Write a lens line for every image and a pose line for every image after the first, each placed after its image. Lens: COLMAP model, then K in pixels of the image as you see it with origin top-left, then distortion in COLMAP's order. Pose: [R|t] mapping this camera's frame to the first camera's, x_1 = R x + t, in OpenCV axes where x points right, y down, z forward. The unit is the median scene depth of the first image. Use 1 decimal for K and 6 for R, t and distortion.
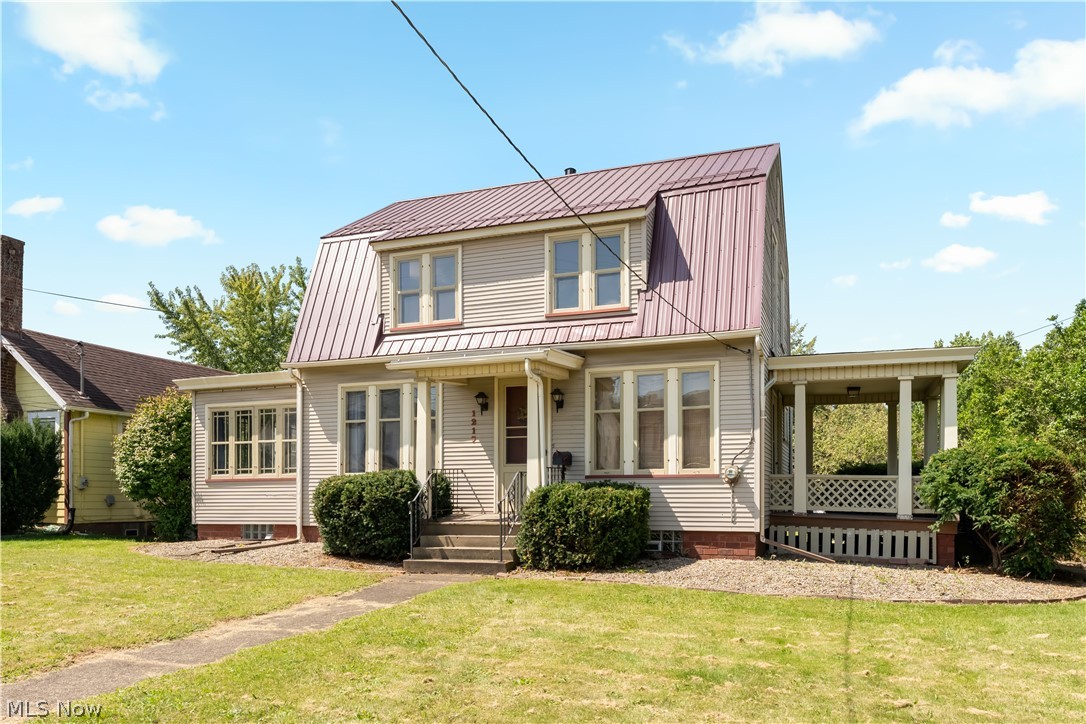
lens RADIAL K [[779.2, 0, 538.6], [0, 779.2, 407.6], [0, 0, 1]] dist [0.004989, 0.001038]
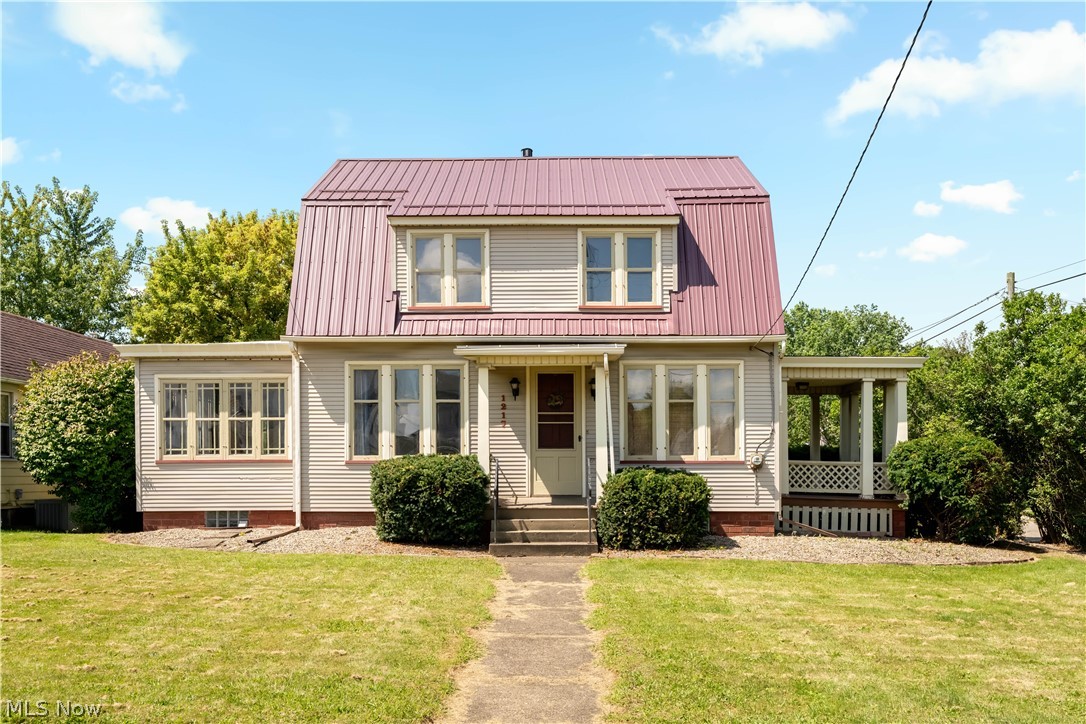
lens RADIAL K [[879.0, 0, 543.2], [0, 879.0, 361.1], [0, 0, 1]] dist [0.002505, 0.003527]
pose [[0.942853, 0.041640, 0.330598, -0.429025], [-0.038380, 0.999129, -0.016386, -0.024910], [-0.330992, 0.002762, 0.943629, -0.098284]]
